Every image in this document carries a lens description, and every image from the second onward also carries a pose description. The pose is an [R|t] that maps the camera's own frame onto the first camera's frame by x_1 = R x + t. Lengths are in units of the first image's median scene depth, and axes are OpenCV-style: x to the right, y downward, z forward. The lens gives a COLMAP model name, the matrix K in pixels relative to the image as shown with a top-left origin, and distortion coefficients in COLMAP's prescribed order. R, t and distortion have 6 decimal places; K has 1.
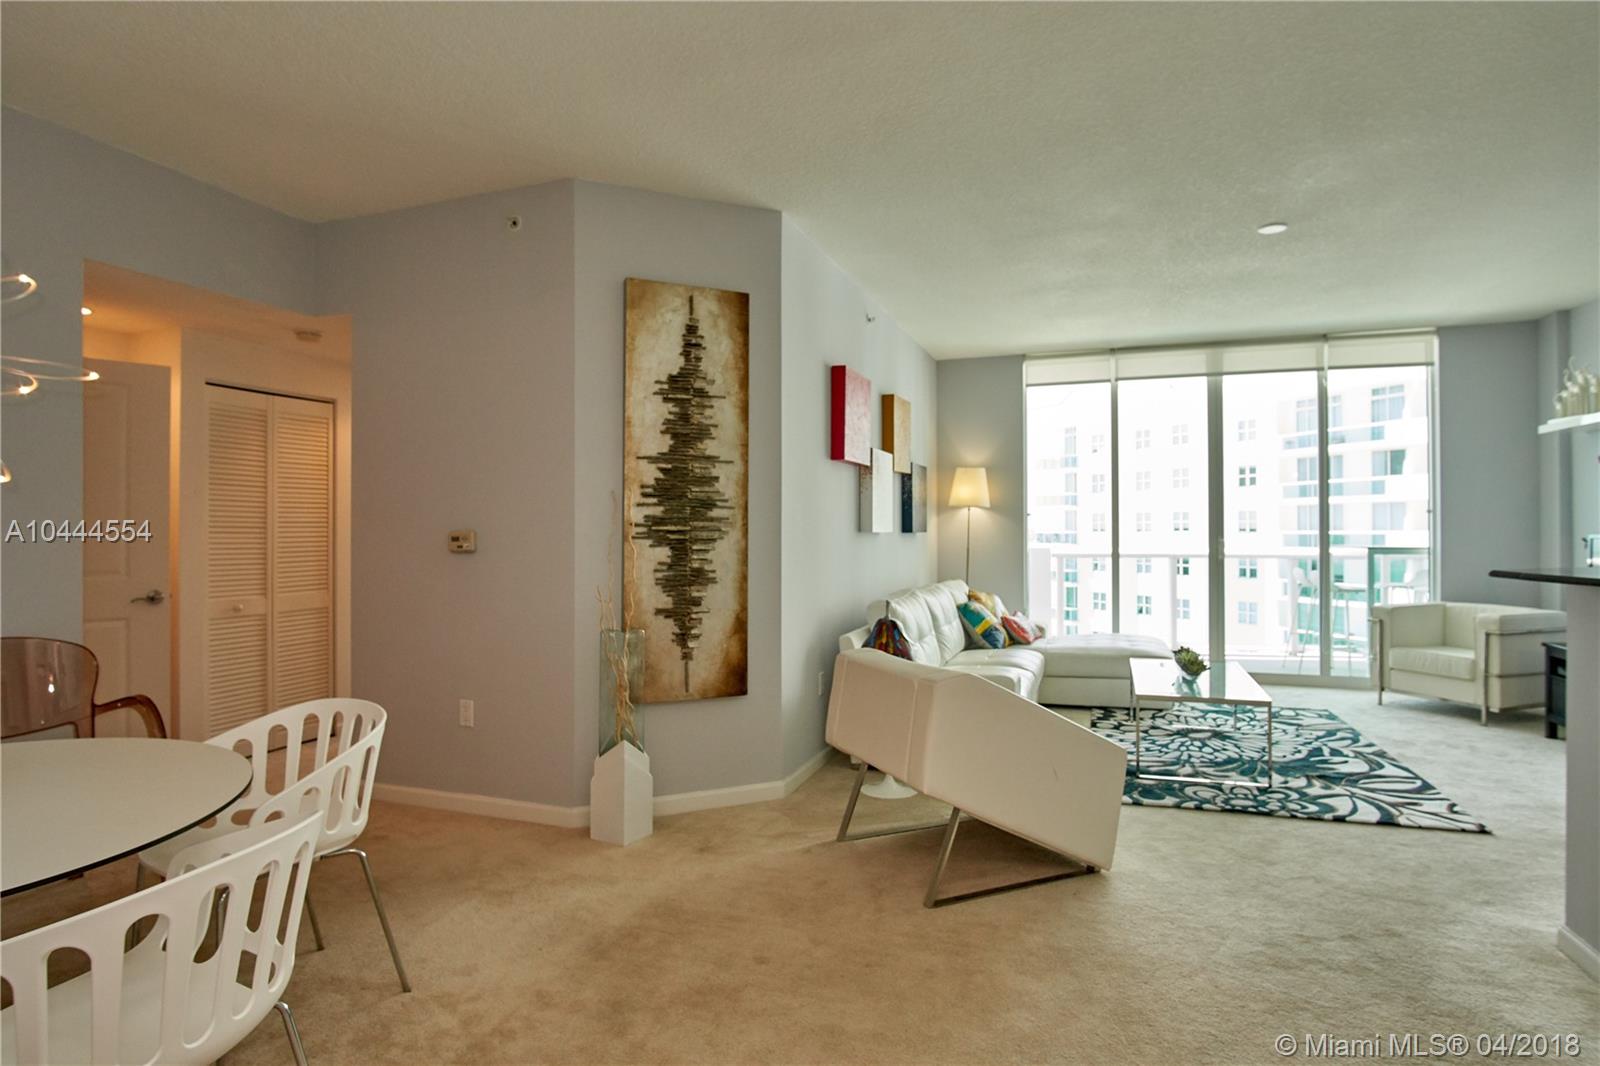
lens RADIAL K [[853.6, 0, 796.7], [0, 853.6, 525.4], [0, 0, 1]] dist [-0.033957, 0.009503]
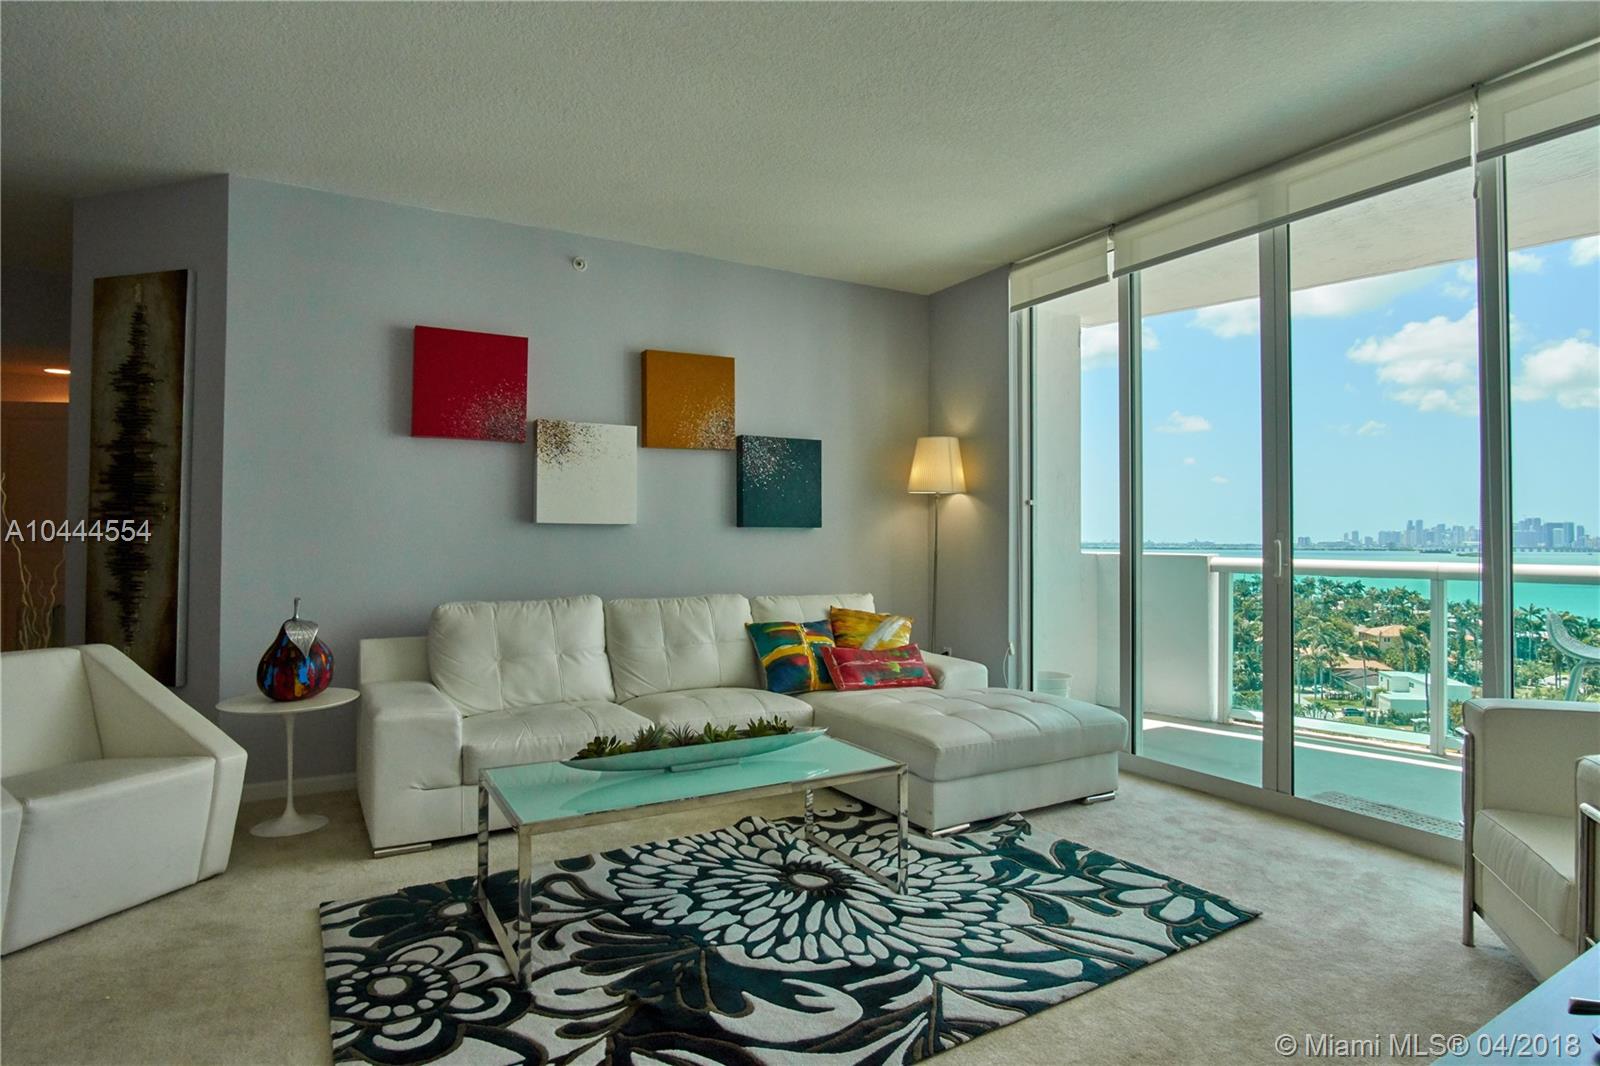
lens RADIAL K [[853.6, 0, 796.7], [0, 853.6, 525.4], [0, 0, 1]] dist [-0.033957, 0.009503]
pose [[0.760117, -0.004061, -0.649774, 1.111939], [-0.003925, 0.999934, -0.010840, 0.025266], [0.649775, 0.010790, 0.760050, 0.751457]]
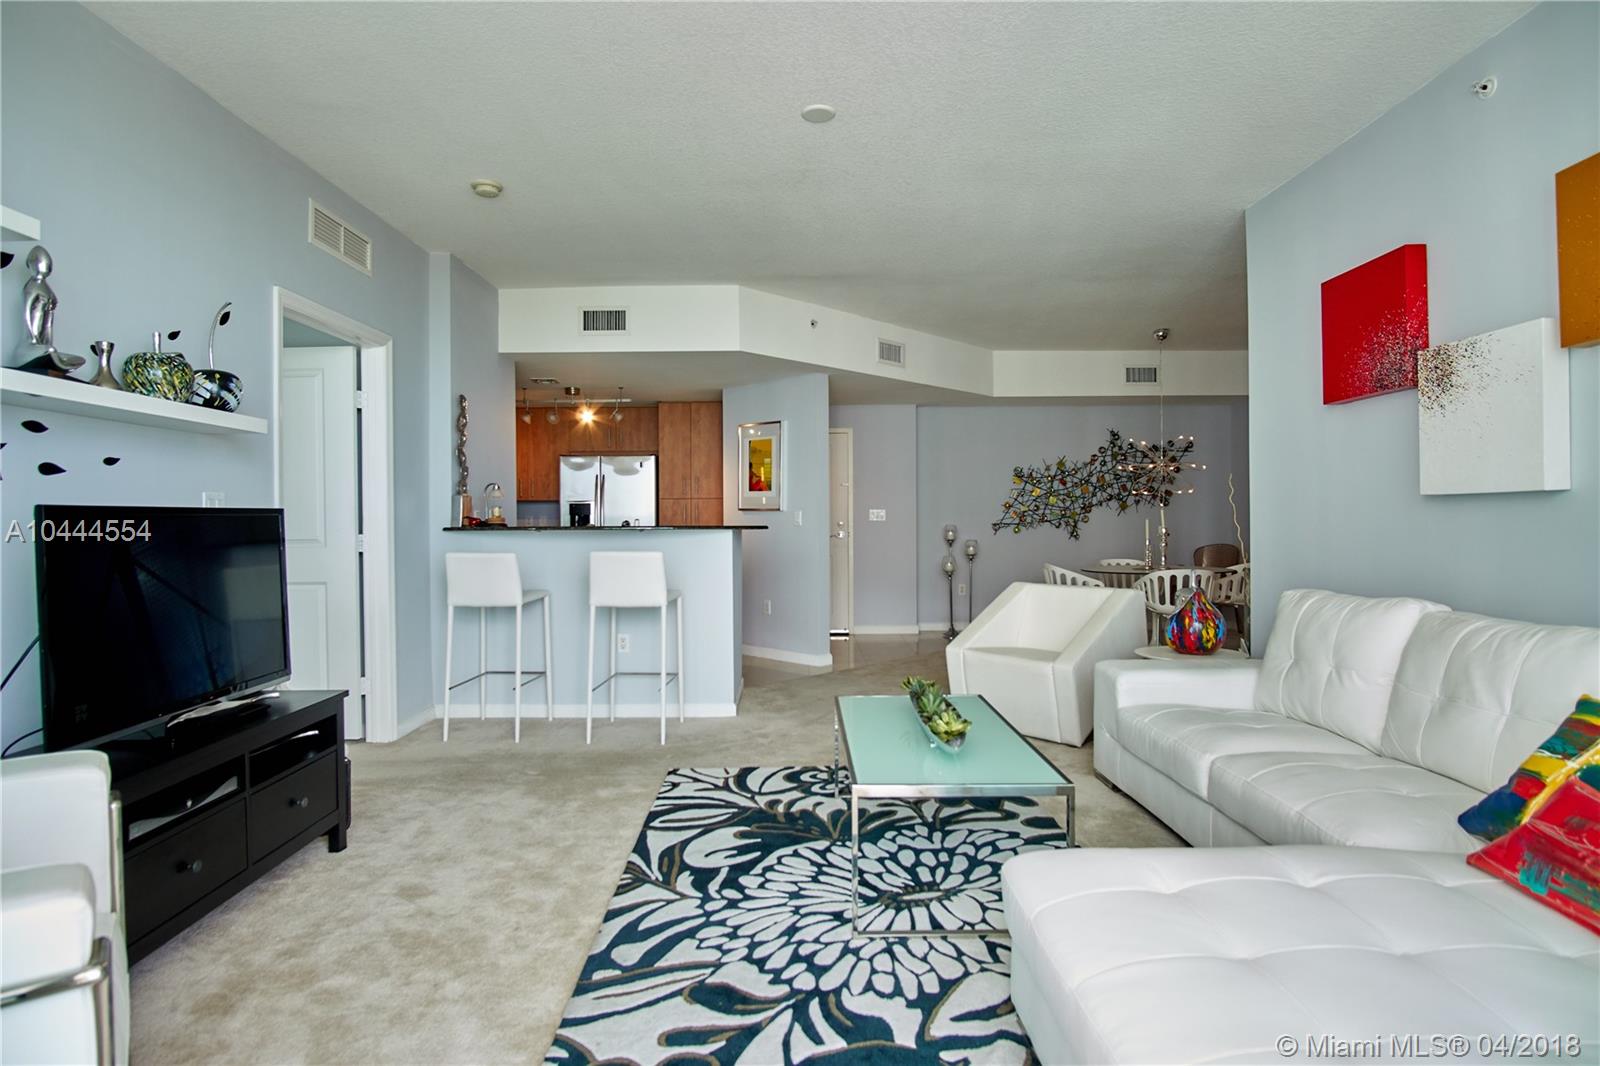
lens RADIAL K [[853.6, 0, 796.7], [0, 853.6, 525.4], [0, 0, 1]] dist [-0.033957, 0.009503]
pose [[-0.941433, 0.014004, -0.336909, 0.952268], [0.012926, 0.999902, 0.005441, 0.028070], [0.336952, 0.000767, -0.941521, 1.932482]]
